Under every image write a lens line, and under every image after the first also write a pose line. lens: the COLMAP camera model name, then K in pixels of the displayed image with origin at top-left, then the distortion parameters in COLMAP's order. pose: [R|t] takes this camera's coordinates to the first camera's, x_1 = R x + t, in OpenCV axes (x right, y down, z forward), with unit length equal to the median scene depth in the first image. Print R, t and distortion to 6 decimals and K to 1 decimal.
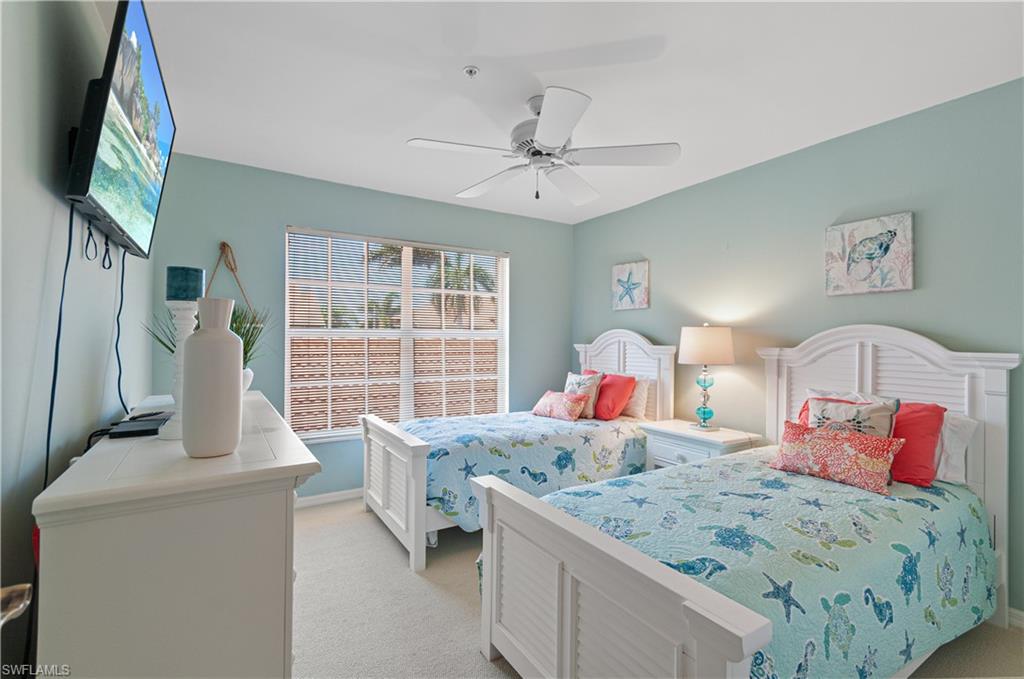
lens RADIAL K [[465.9, 0, 513.0], [0, 465.9, 339.2], [0, 0, 1]] dist [-0.000153, -0.000002]
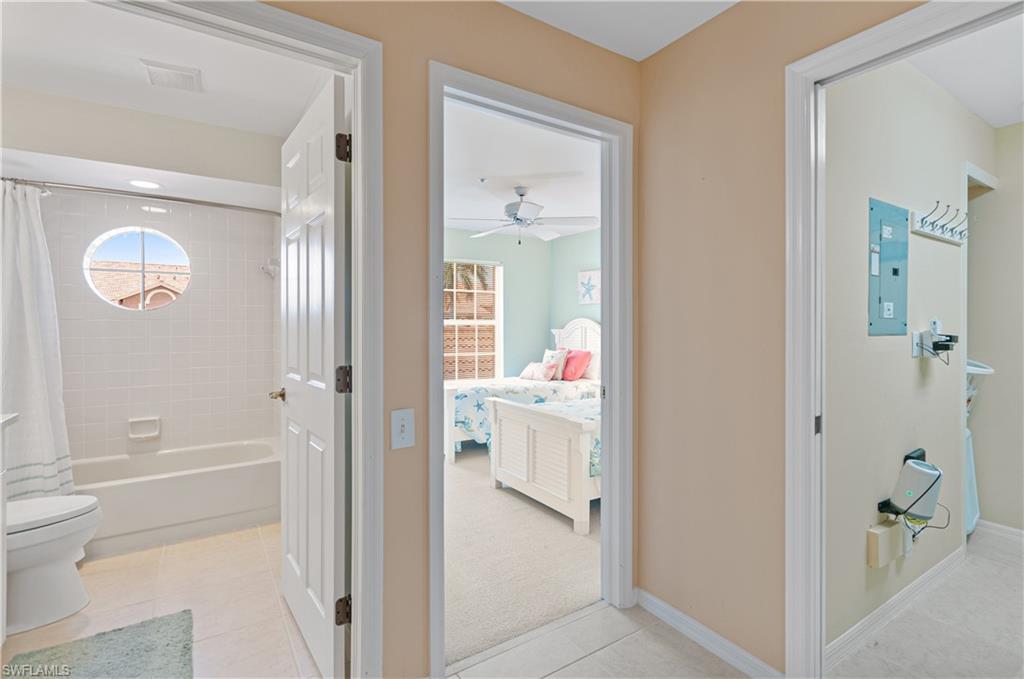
lens RADIAL K [[462.2, 0, 510.3], [0, 462.2, 333.7], [0, 0, 1]] dist [-0.000201, -0.000001]
pose [[0.999941, -0.004963, 0.009619, -0.000981], [0.004780, 0.999808, 0.018980, -0.002553], [-0.009712, -0.018933, 0.999774, -0.433287]]
